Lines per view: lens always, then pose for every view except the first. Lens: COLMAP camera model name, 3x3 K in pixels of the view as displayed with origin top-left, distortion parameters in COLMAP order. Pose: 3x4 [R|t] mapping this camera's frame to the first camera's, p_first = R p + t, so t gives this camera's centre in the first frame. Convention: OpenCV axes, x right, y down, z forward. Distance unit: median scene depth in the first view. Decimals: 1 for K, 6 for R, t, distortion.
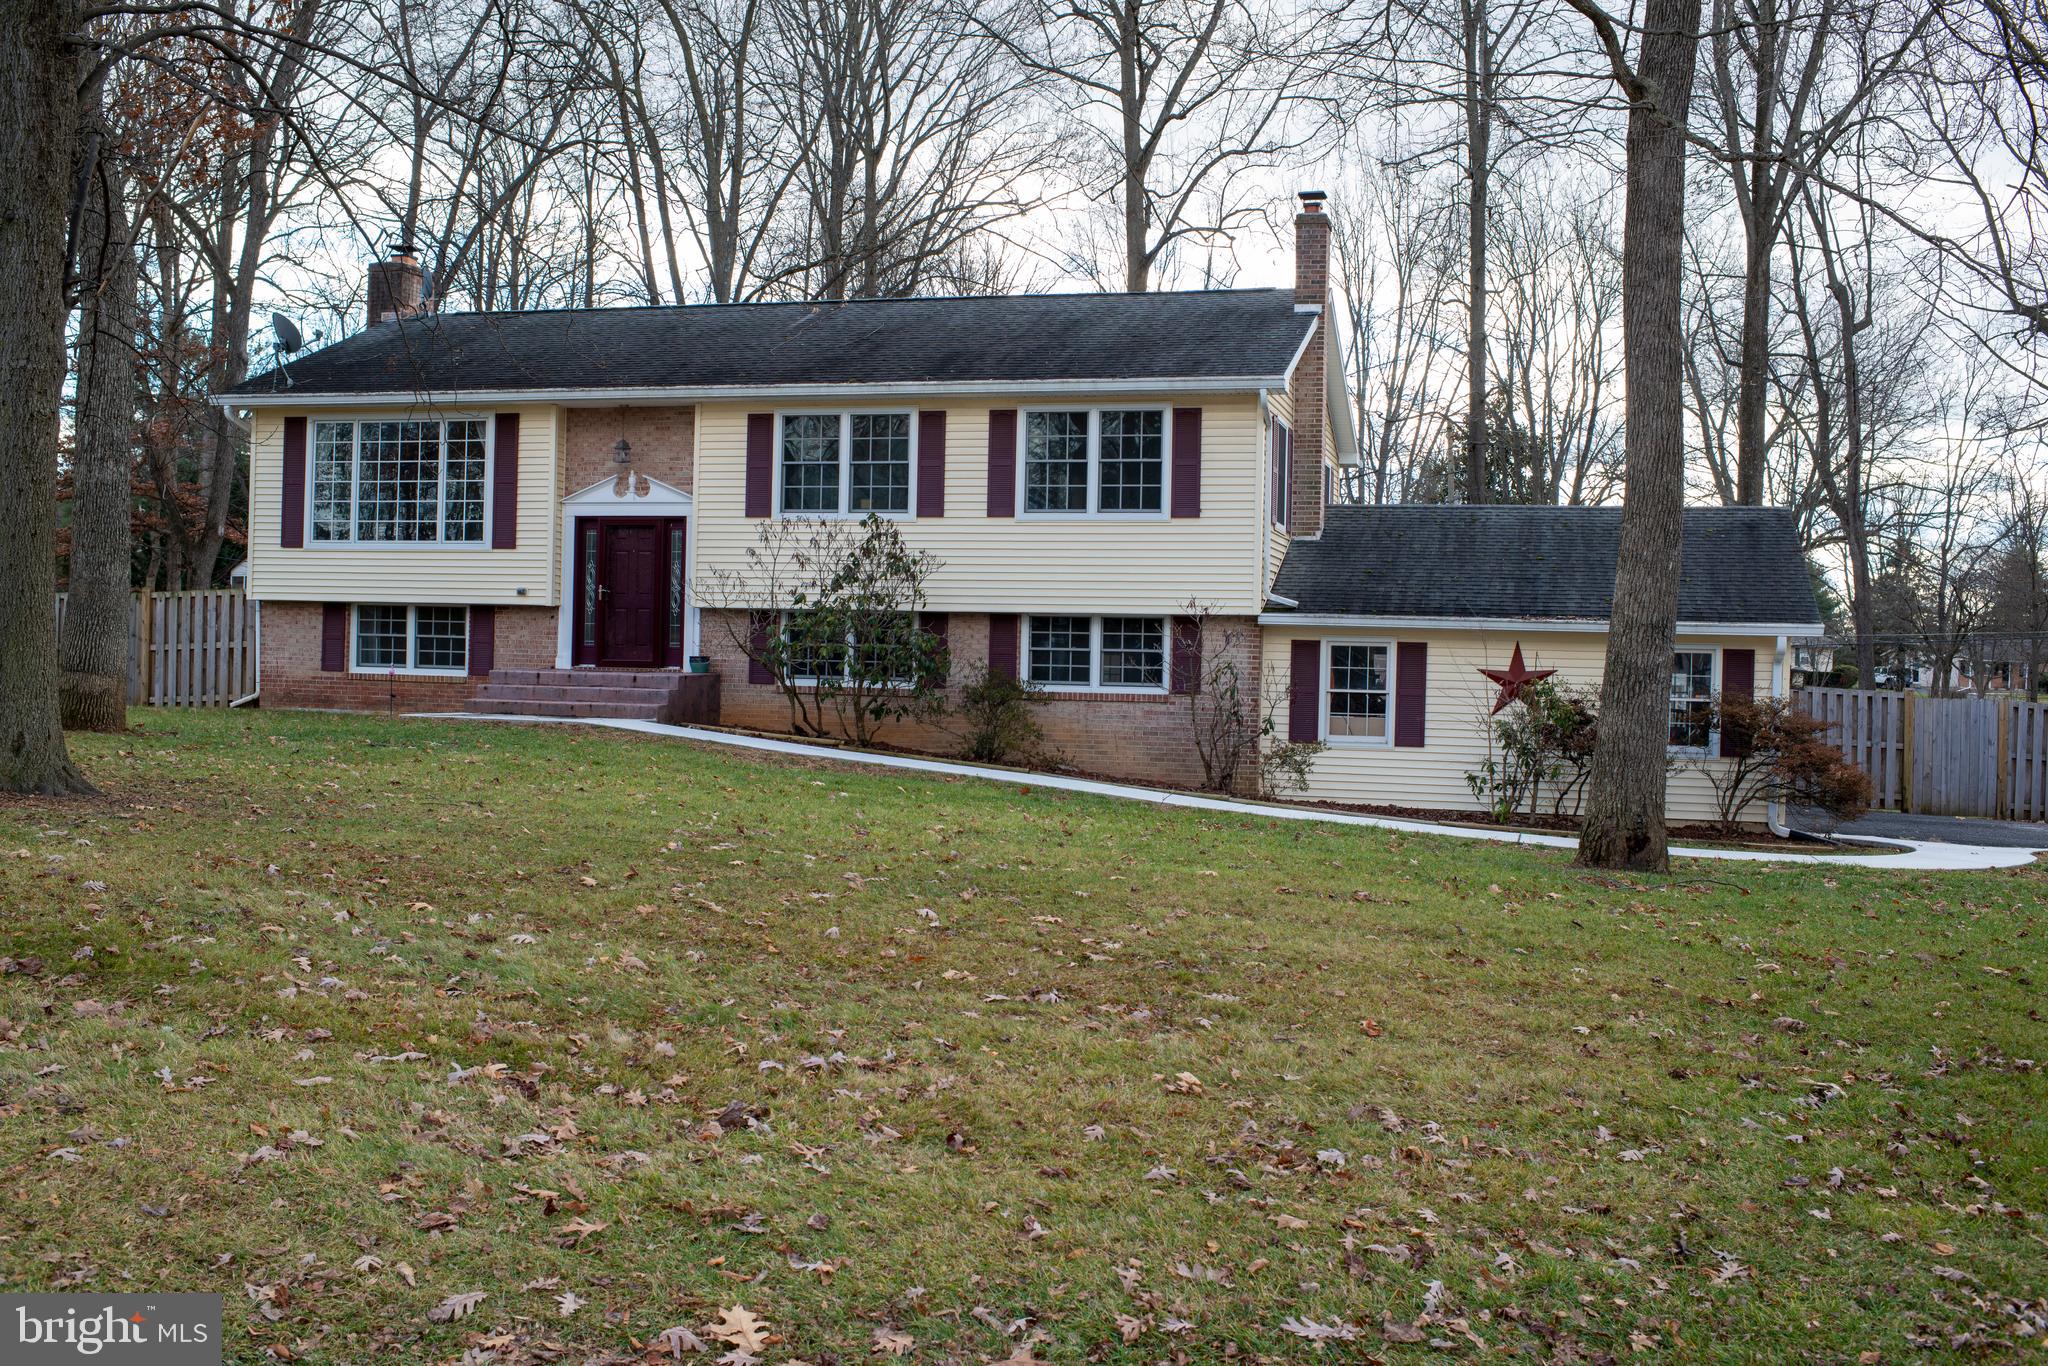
lens RADIAL K [[2114.3, 0, 1072.0], [0, 2114.3, 683.8], [0, 0, 1]] dist [-0.106196, 0.004915]
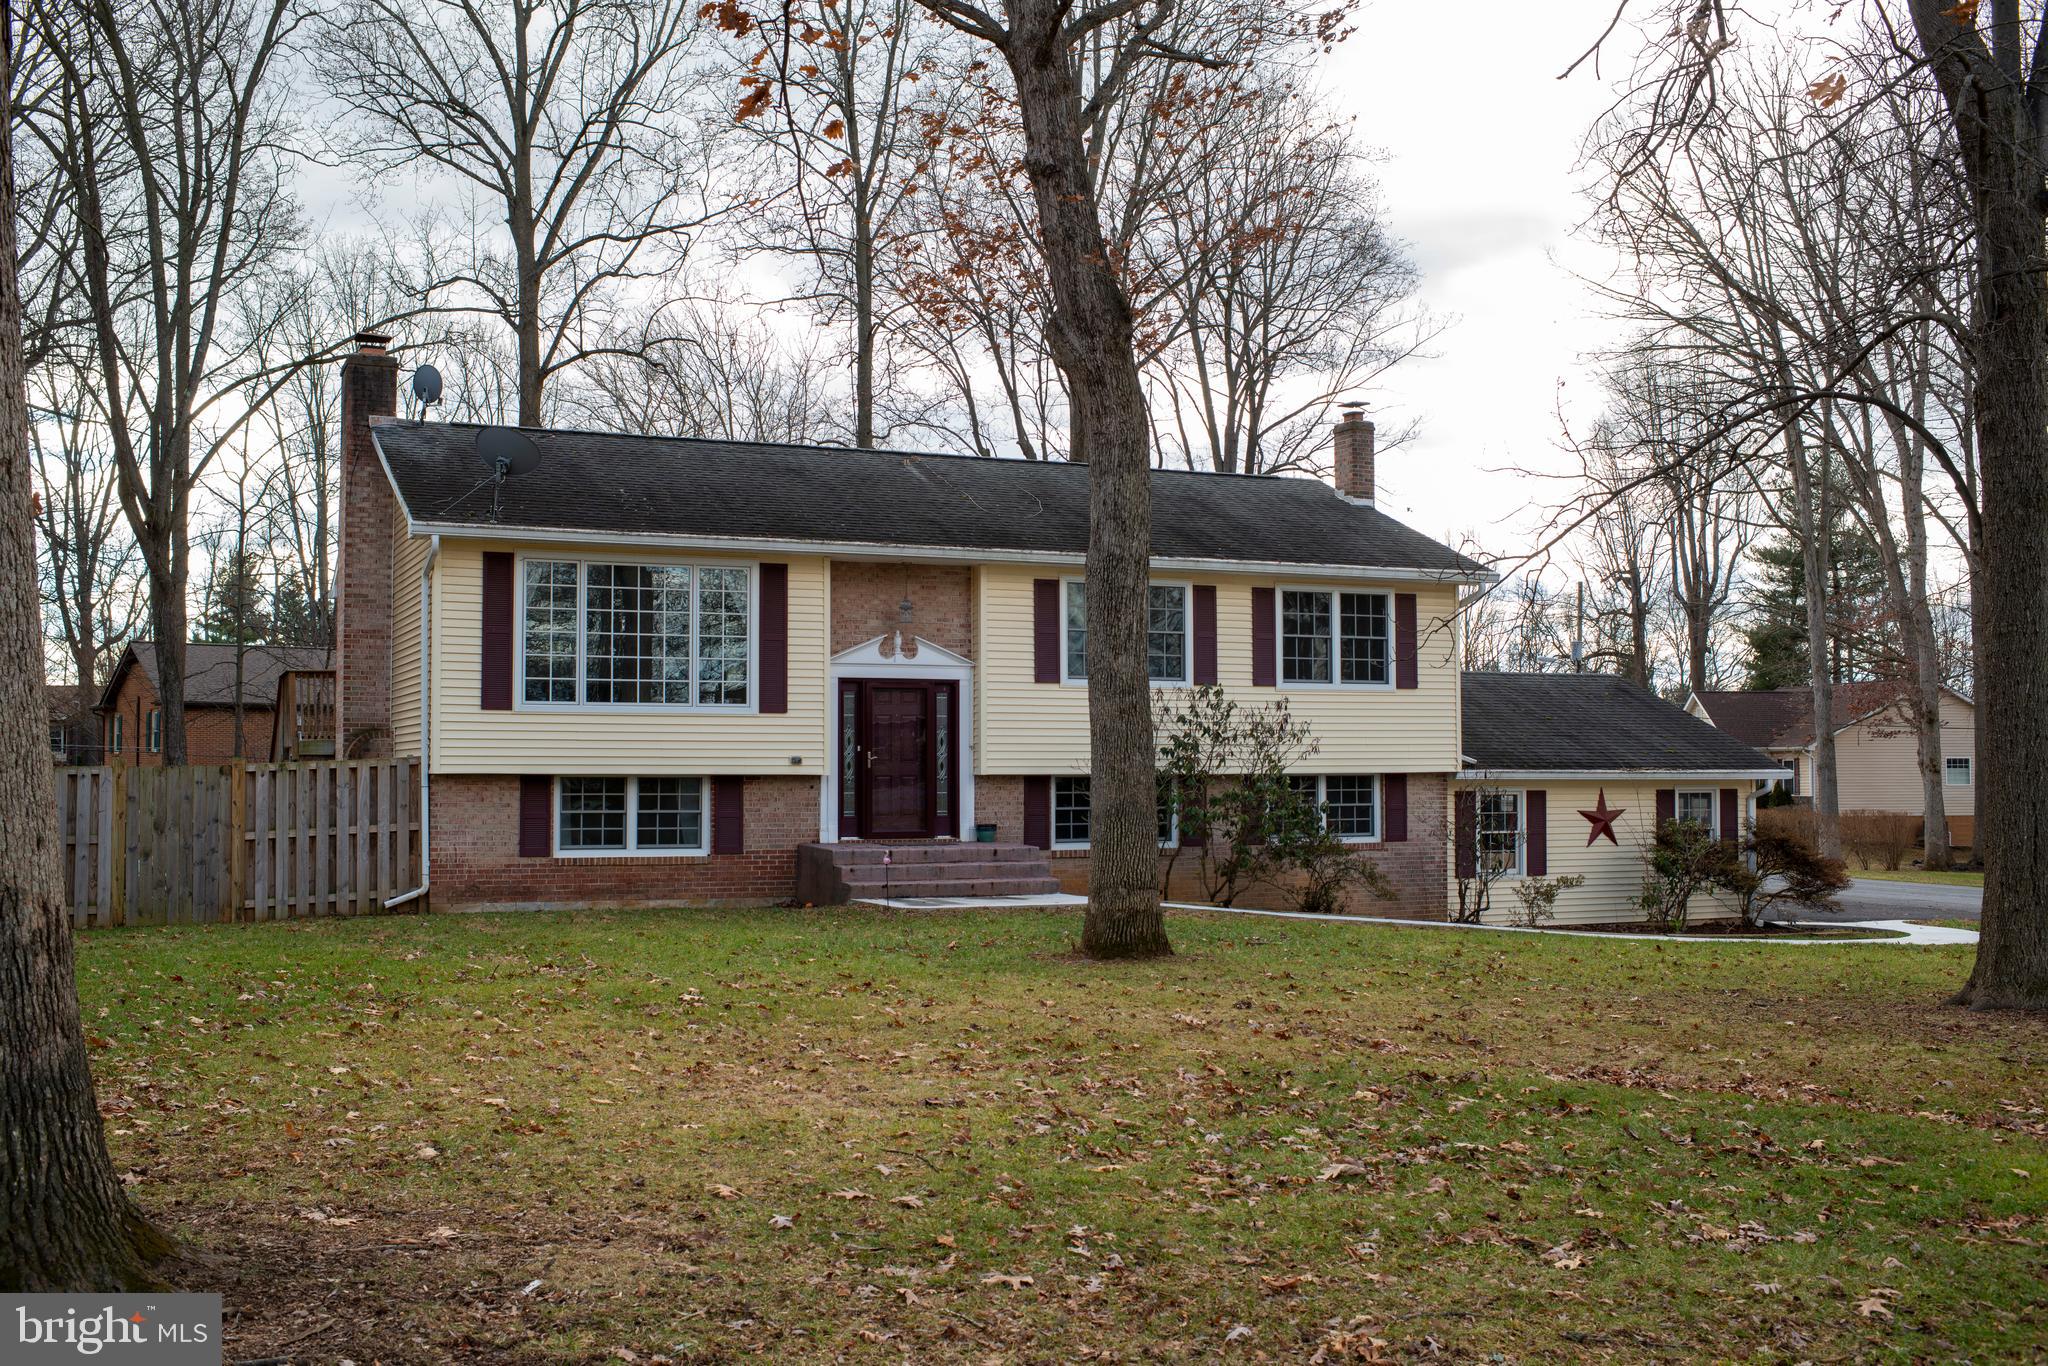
lens RADIAL K [[2114.3, 0, 1072.0], [0, 2114.3, 683.8], [0, 0, 1]] dist [-0.106196, 0.004915]
pose [[0.756376, 0.009463, 0.654069, -0.774017], [0.036775, 0.997699, -0.056963, -0.020231], [-0.653102, 0.067139, 0.754287, 0.227789]]
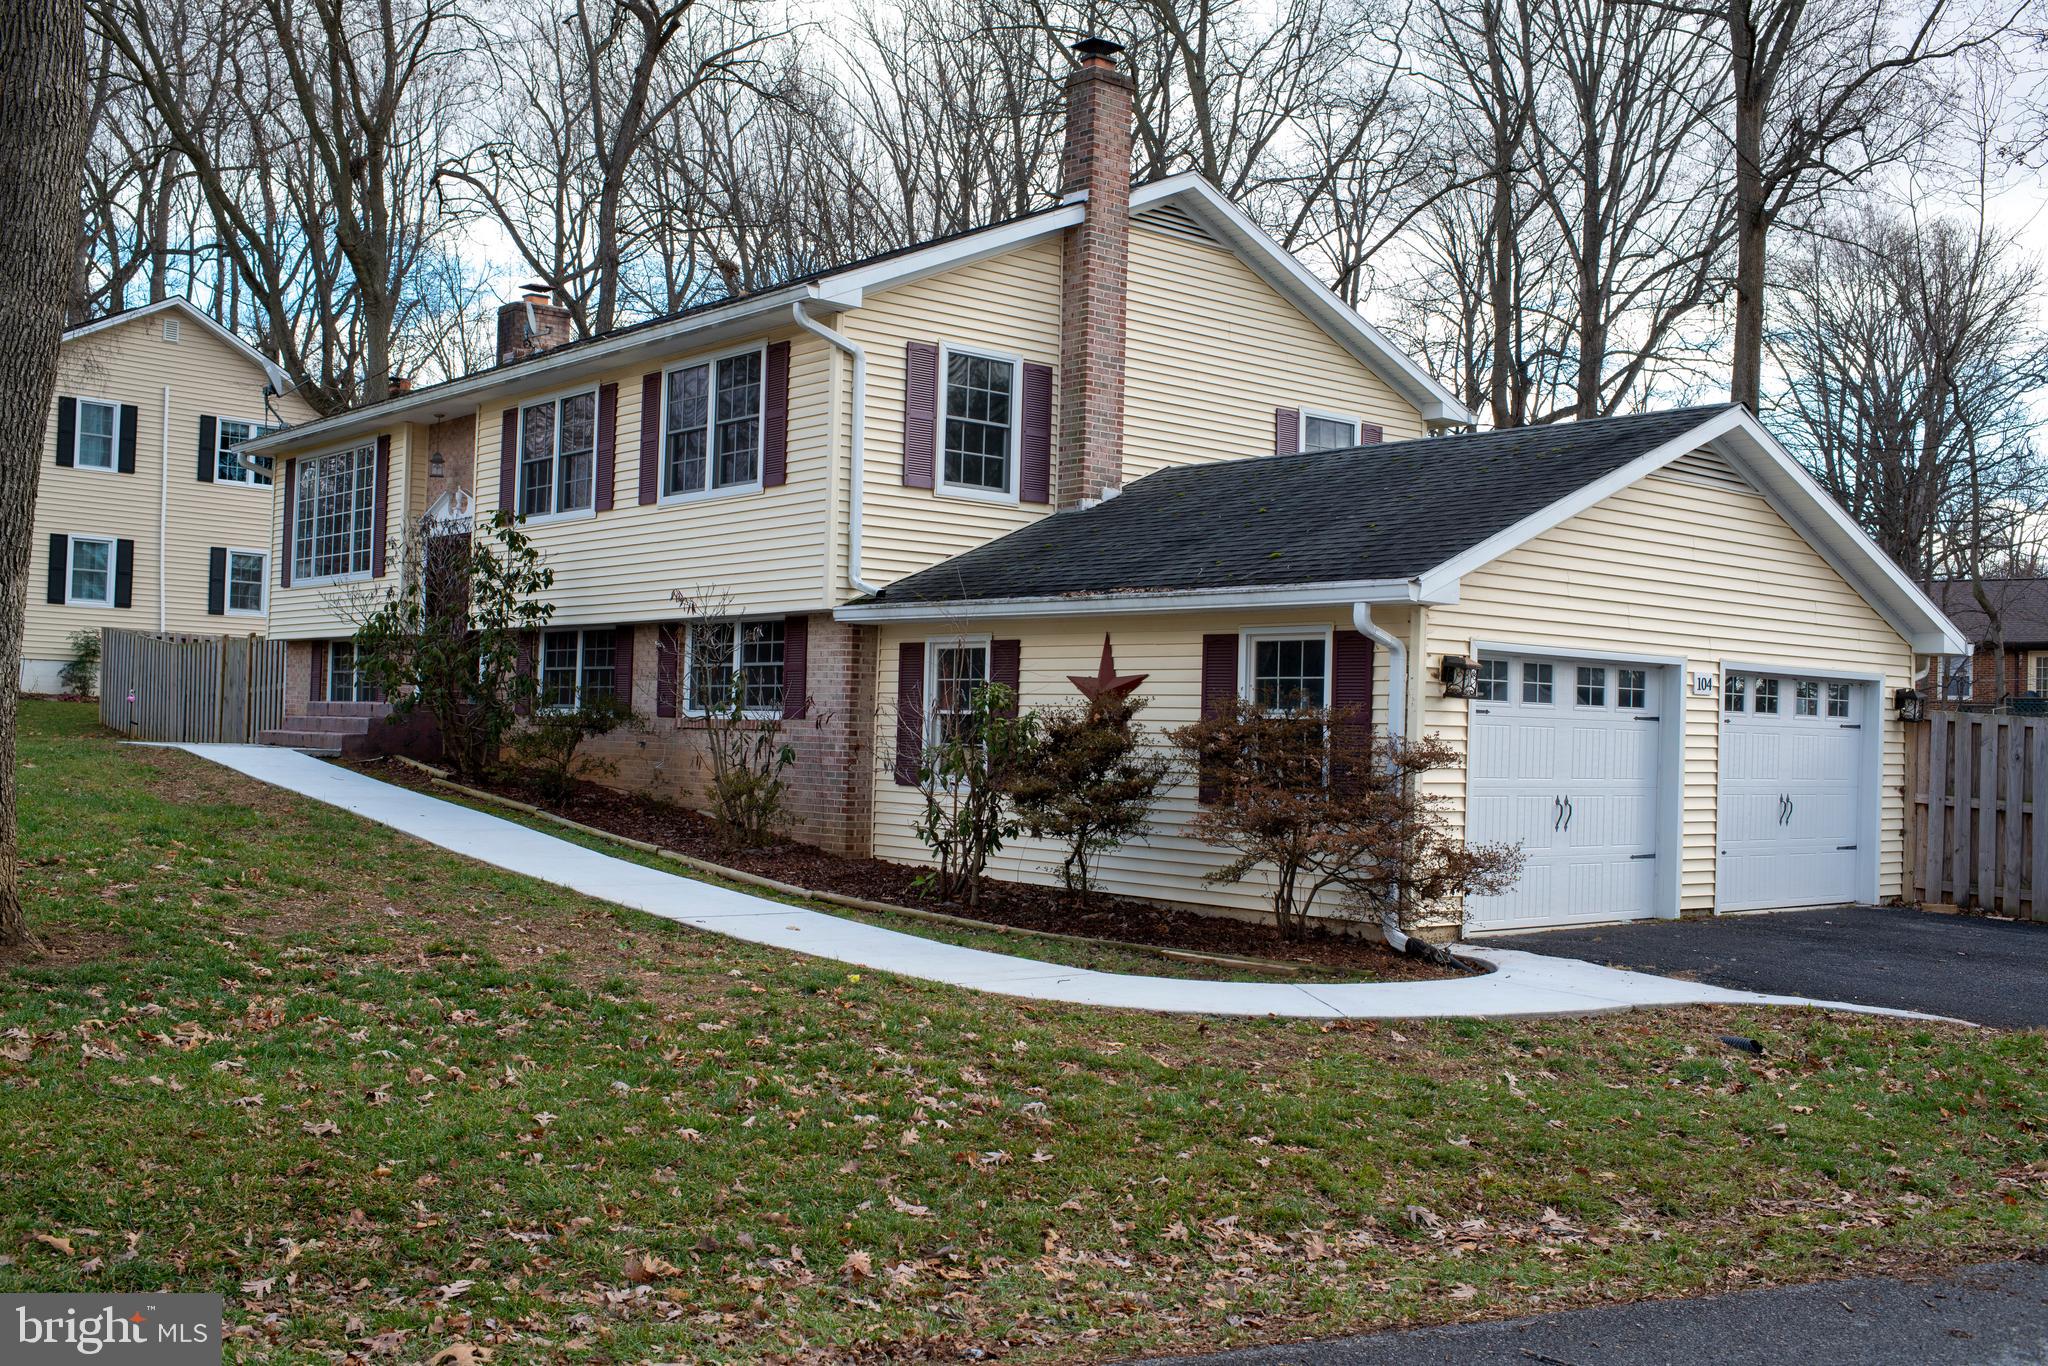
lens RADIAL K [[2114.3, 0, 1072.0], [0, 2114.3, 683.8], [0, 0, 1]] dist [-0.106196, 0.004915]
pose [[0.824874, -0.016718, -0.565069, 0.527921], [-0.003772, 0.999378, -0.035073, 0.017642], [0.565304, 0.031062, 0.824298, 0.397242]]
